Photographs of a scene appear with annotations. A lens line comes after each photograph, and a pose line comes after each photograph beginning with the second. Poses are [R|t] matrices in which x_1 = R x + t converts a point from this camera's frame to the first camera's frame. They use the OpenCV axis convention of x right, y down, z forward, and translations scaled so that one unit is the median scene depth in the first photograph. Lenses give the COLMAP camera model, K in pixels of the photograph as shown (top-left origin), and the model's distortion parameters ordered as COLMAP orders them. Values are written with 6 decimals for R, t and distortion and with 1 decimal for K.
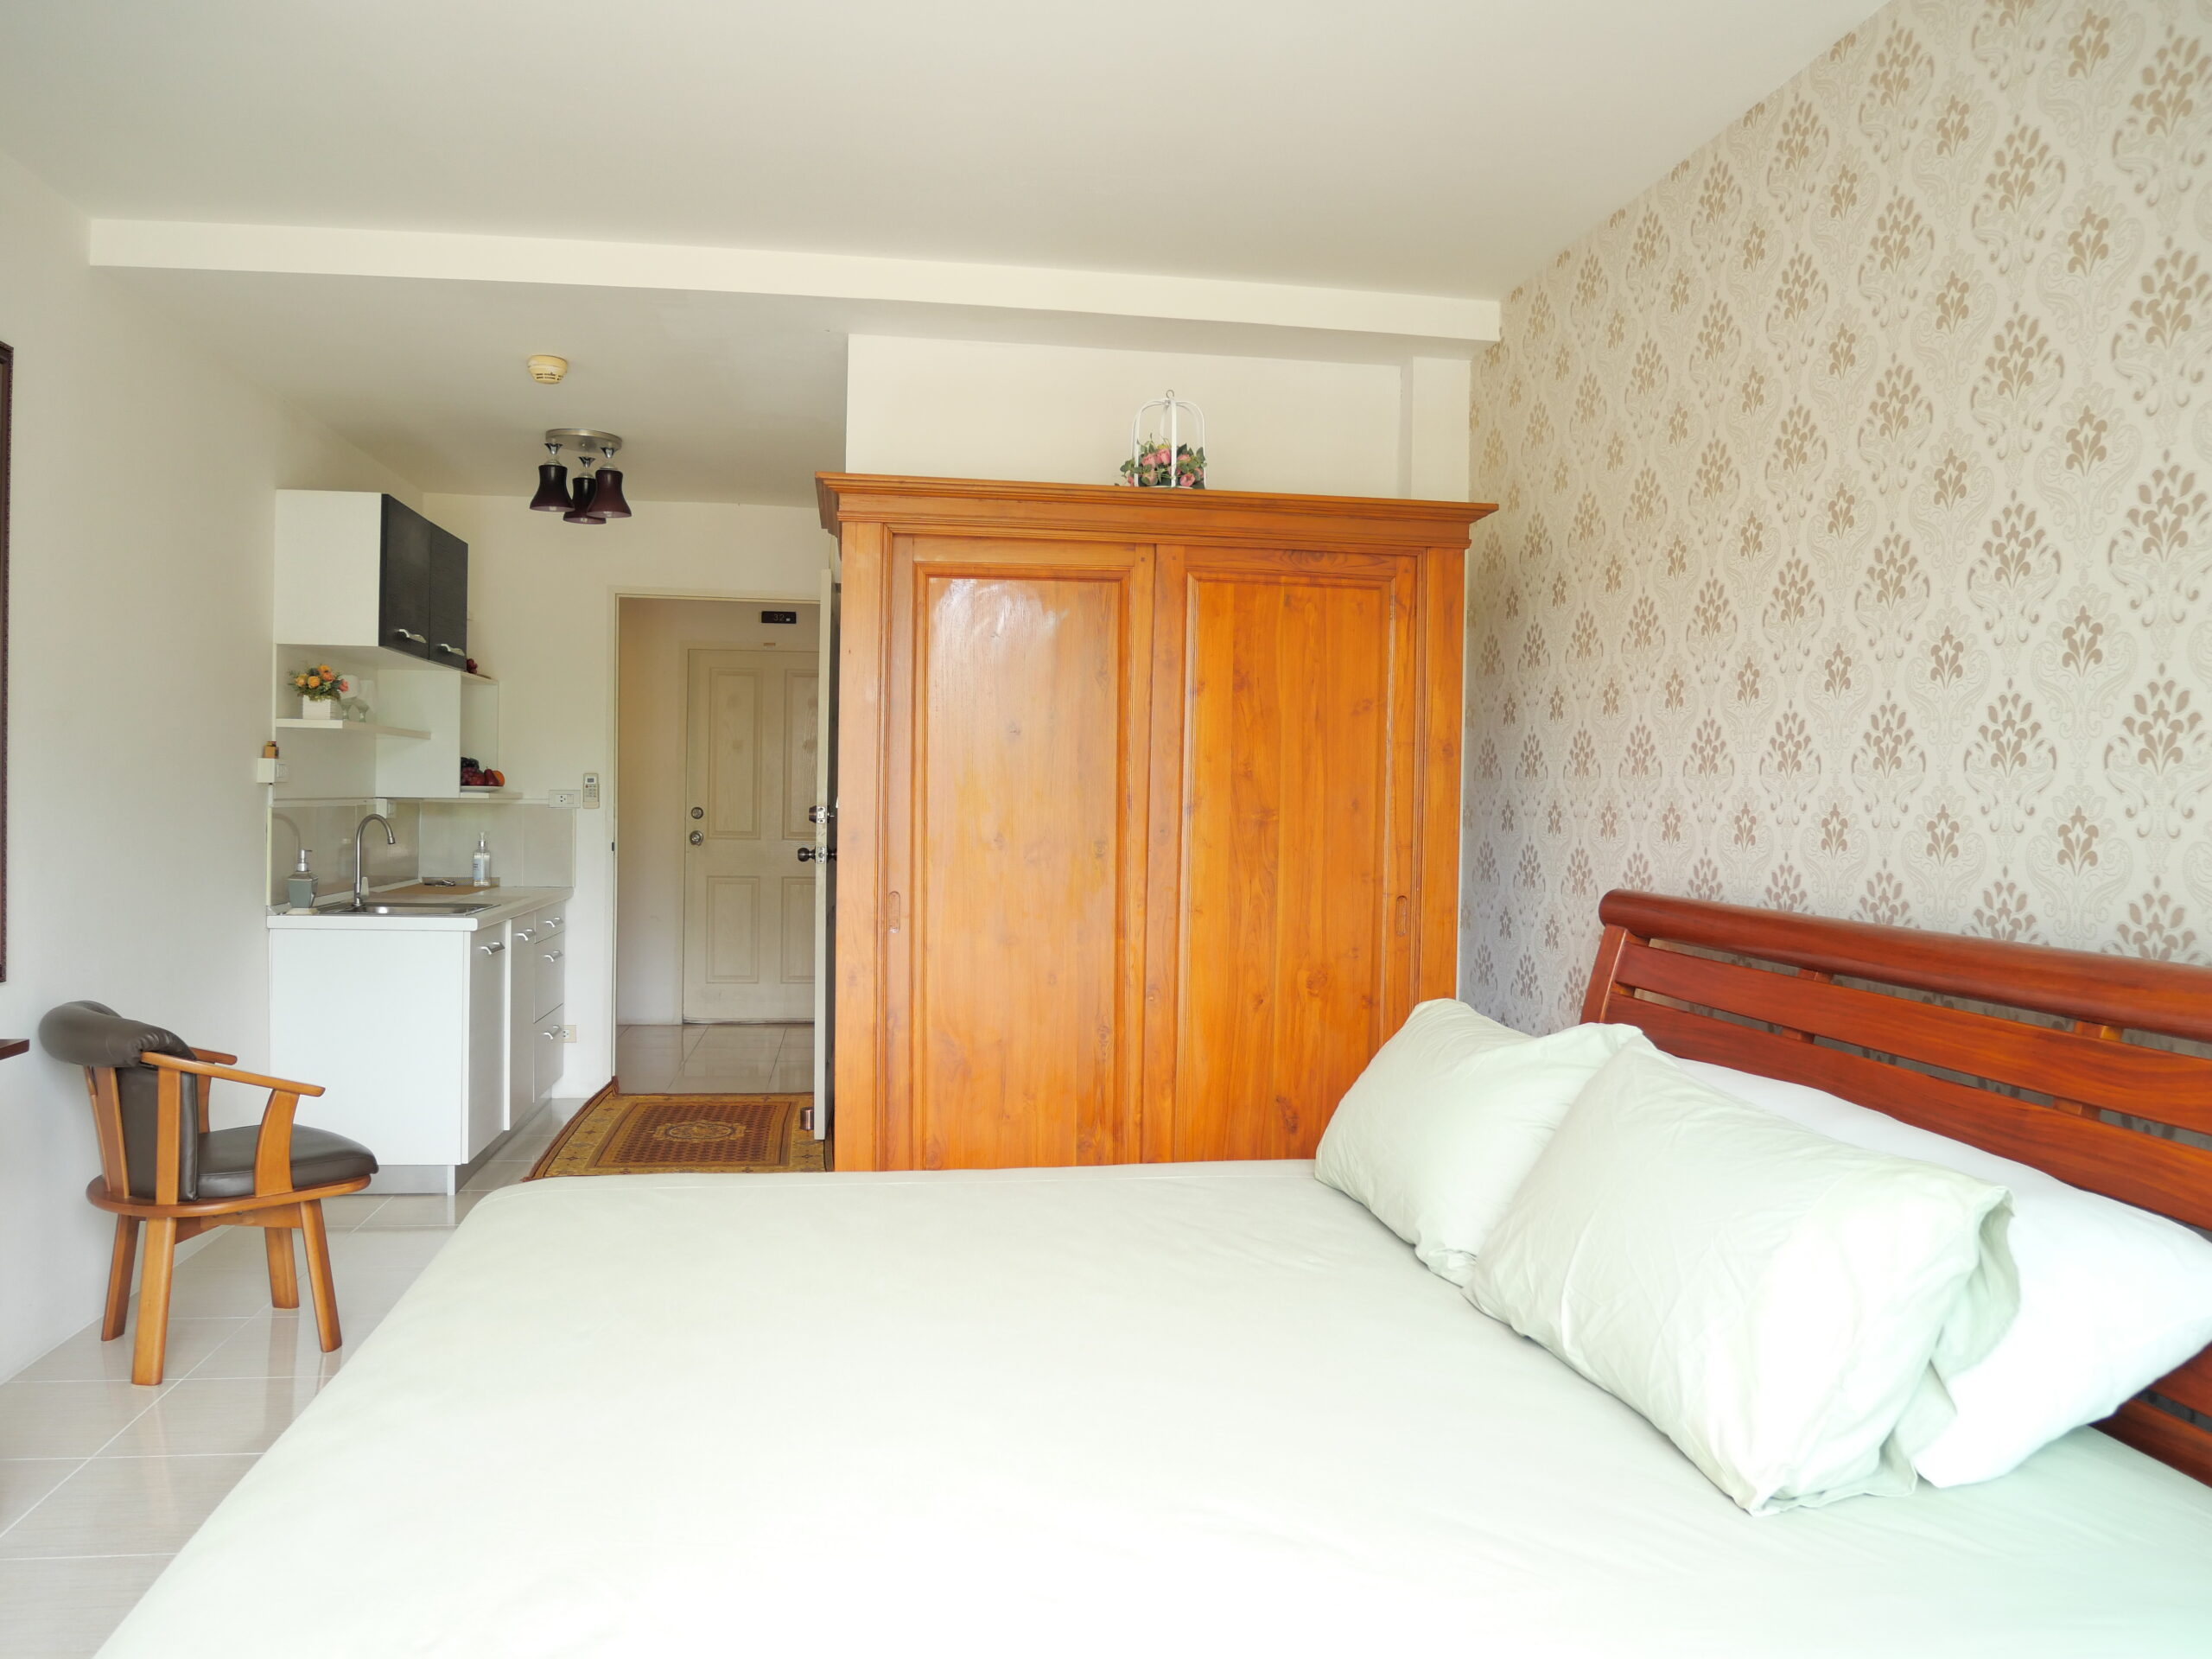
lens RADIAL K [[1623.5, 0, 1099.7], [0, 1623.5, 828.7], [0, 0, 1]] dist [-0.072276, 0.031651]
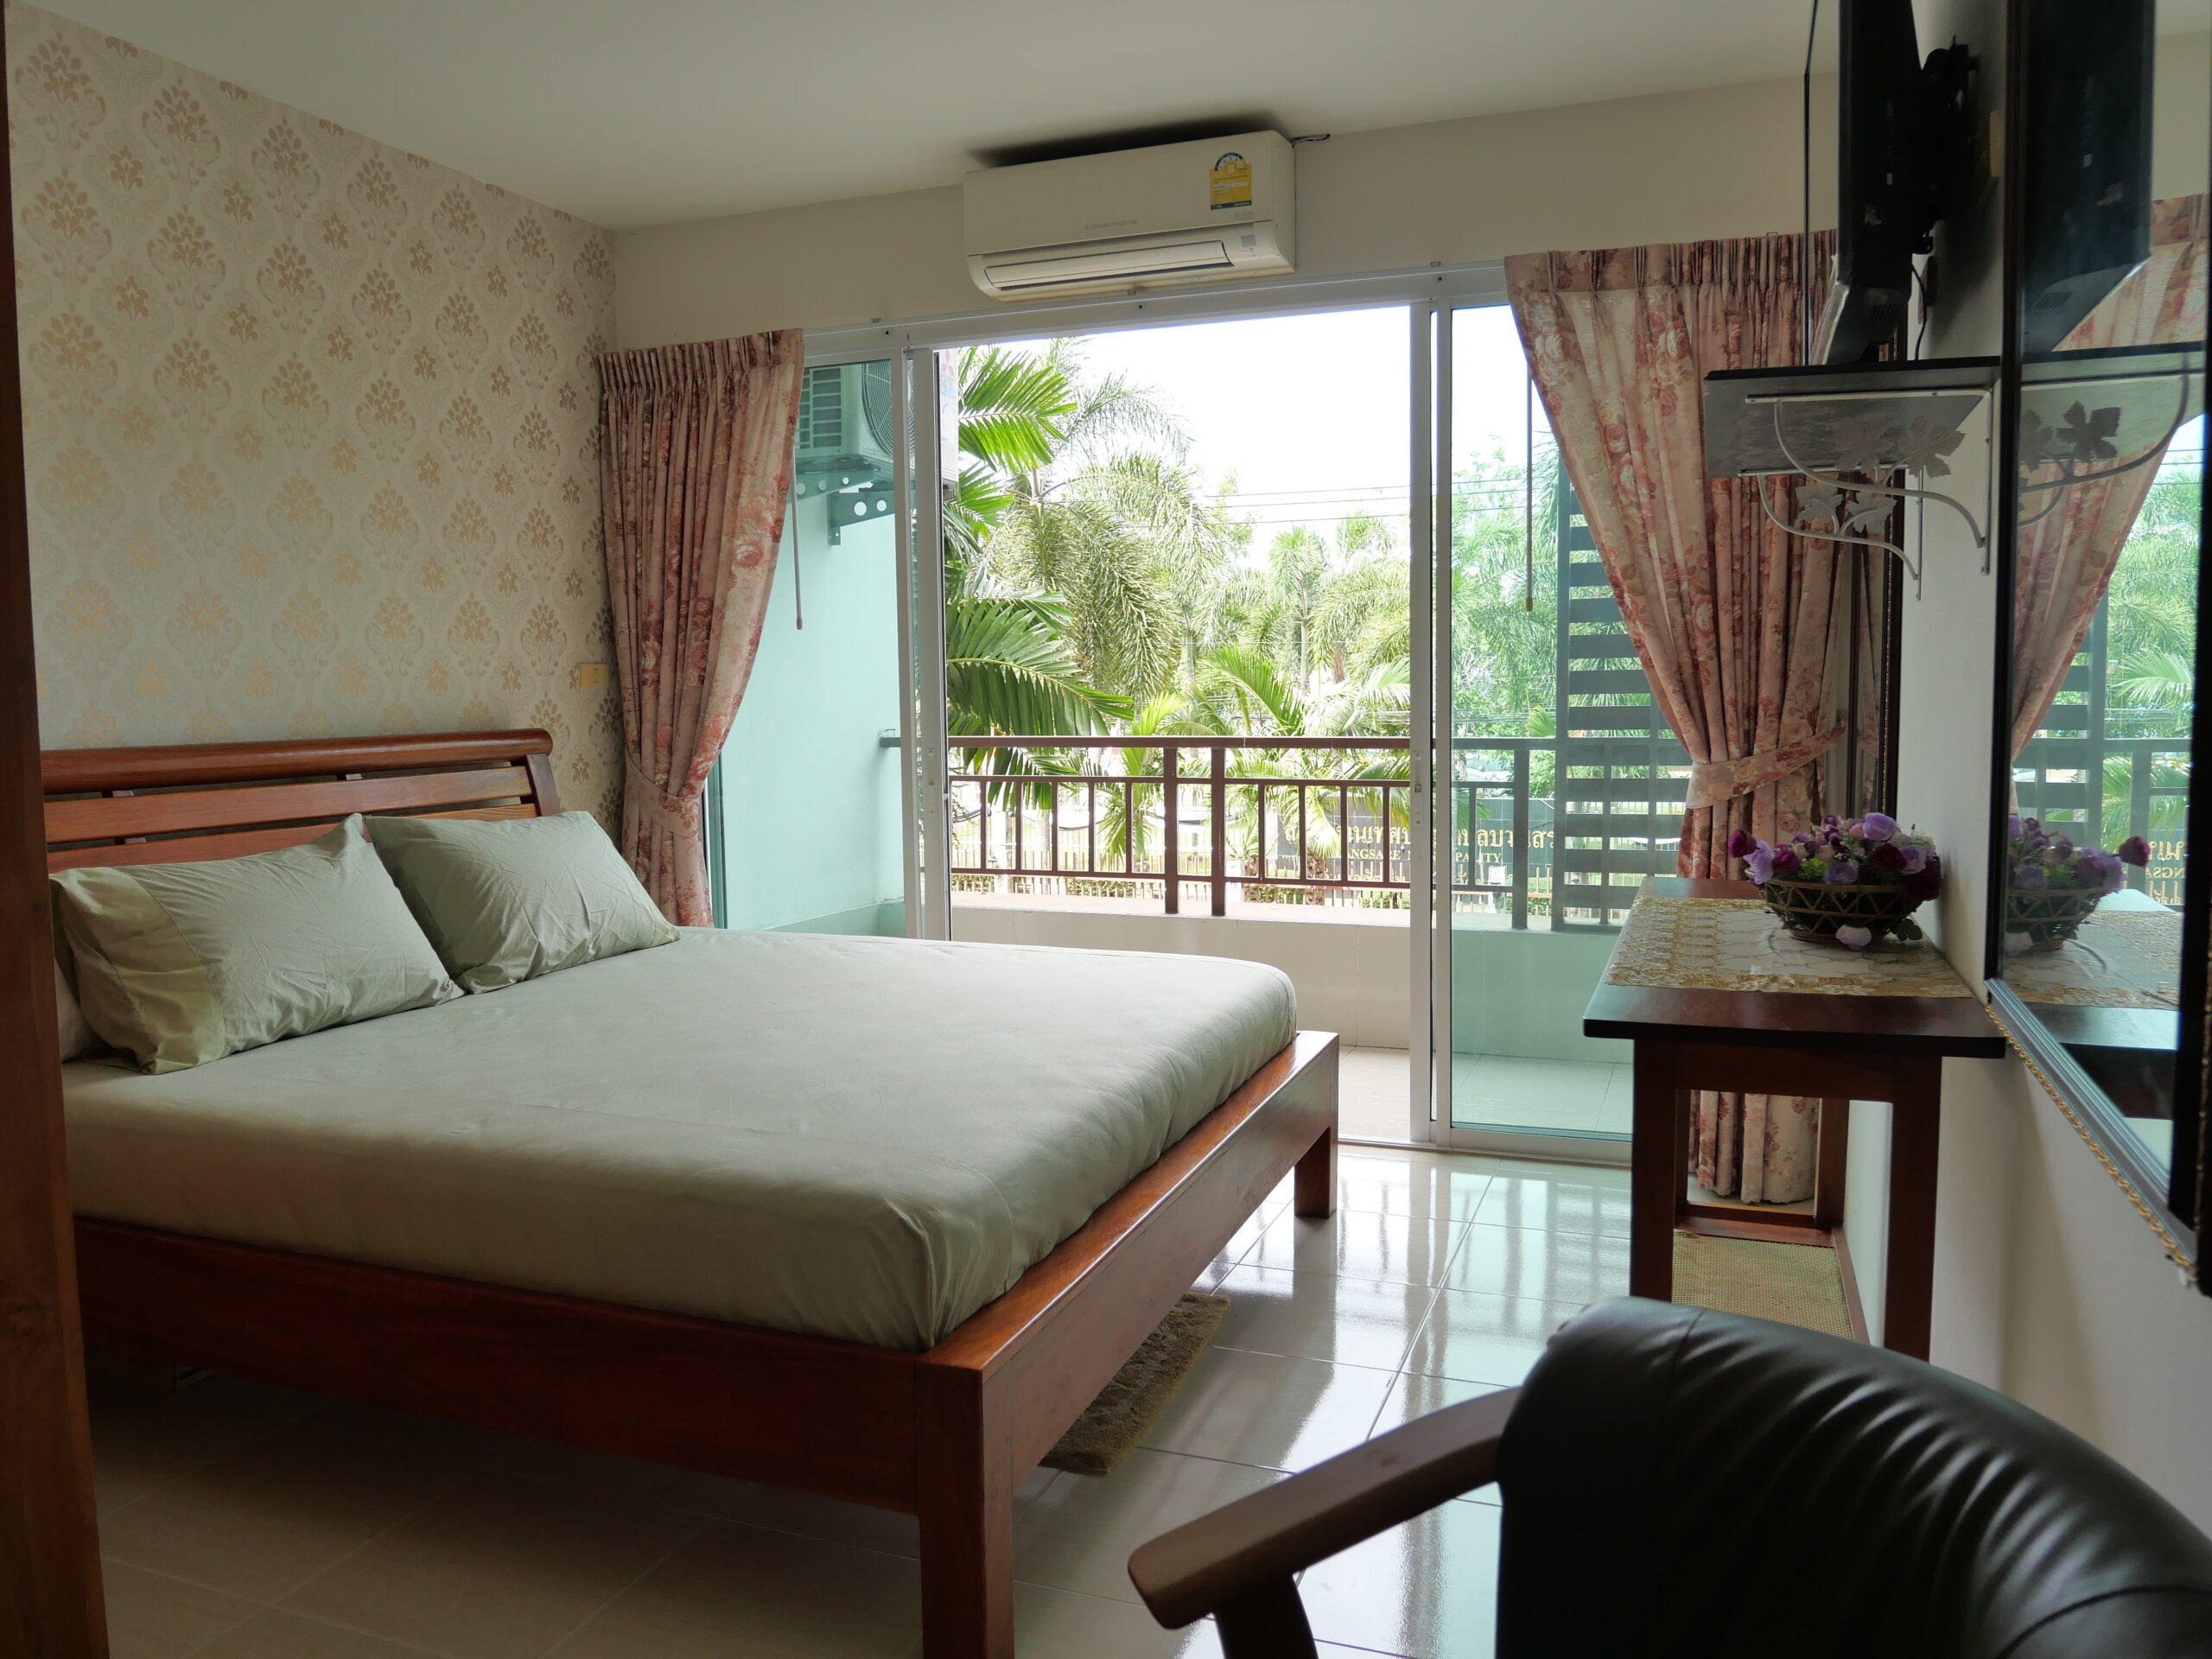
lens RADIAL K [[1623.5, 0, 1089.1], [0, 1623.5, 812.8], [0, 0, 1]] dist [-0.072276, 0.031651]
pose [[-0.867663, -0.044898, 0.495122, -0.709511], [0.007536, 0.994612, 0.103397, -0.019659], [-0.497096, 0.093445, -0.862649, 1.667055]]
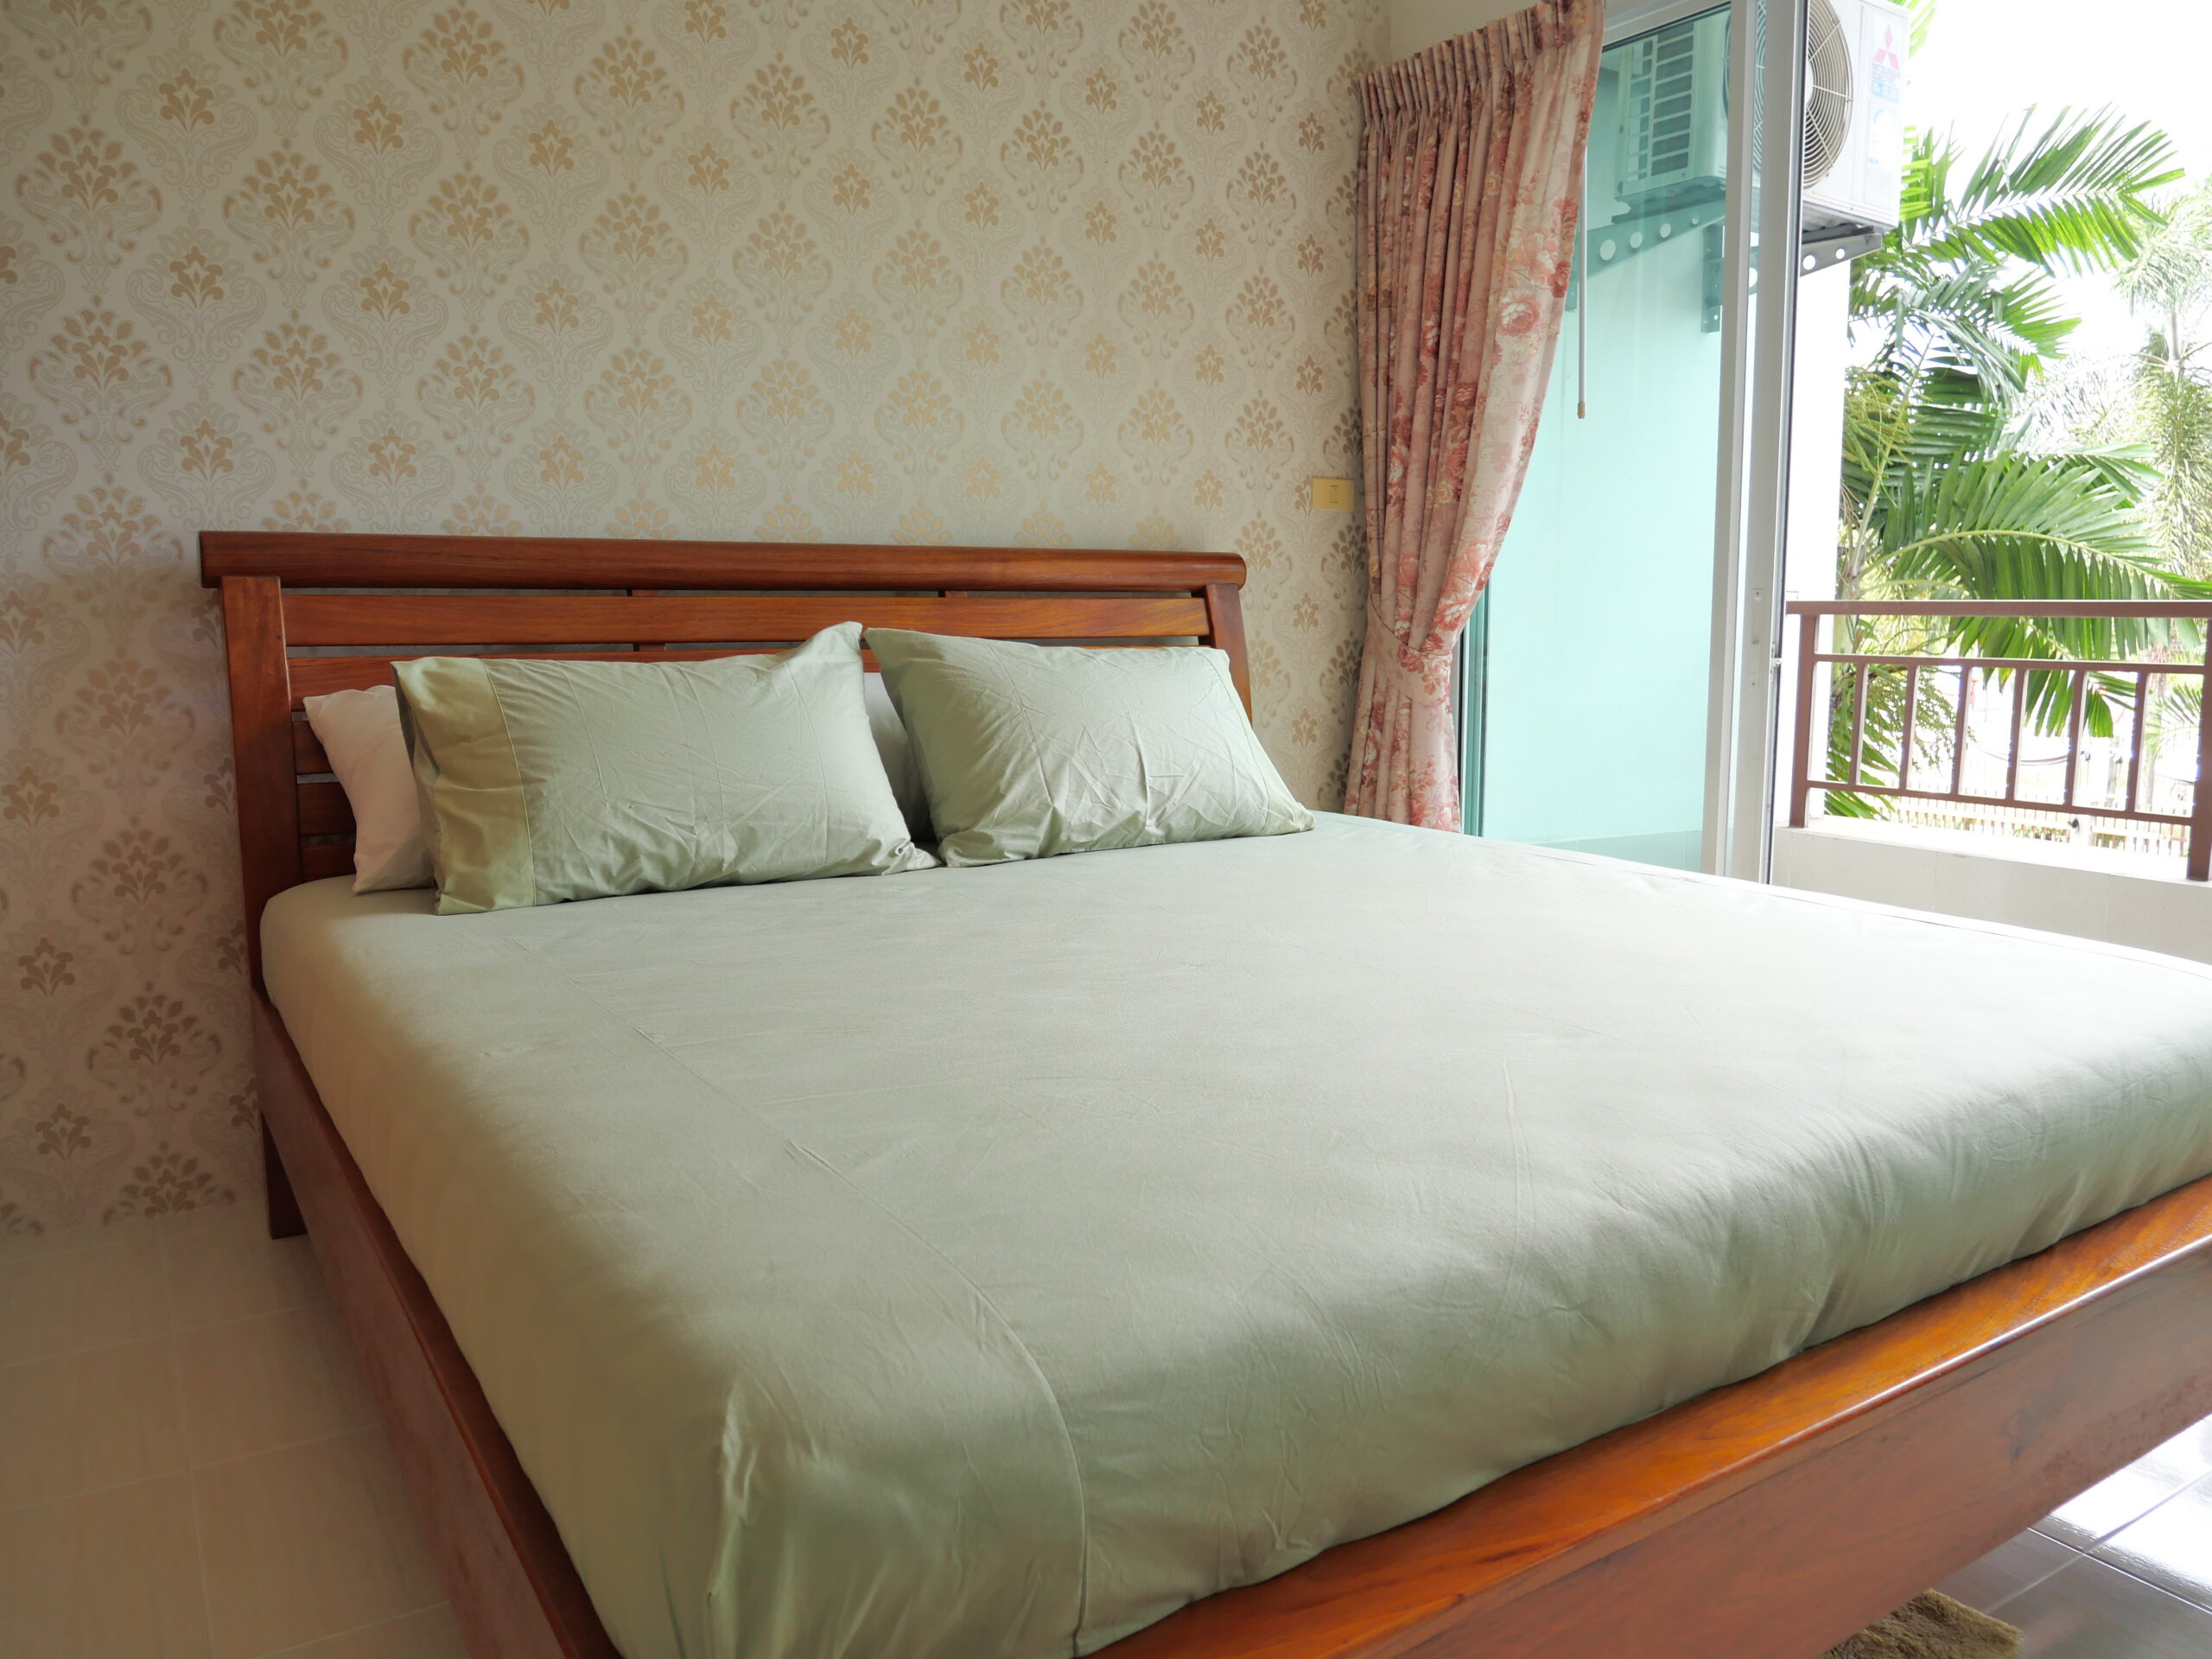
lens RADIAL K [[1623.5, 0, 1106.4], [0, 1623.5, 827.5], [0, 0, 1]] dist [-0.072276, 0.031651]
pose [[-0.407930, -0.138955, 0.902377, -0.593530], [0.009733, 0.987633, 0.156483, 0.058464], [-0.912961, 0.072617, -0.401533, 1.236002]]
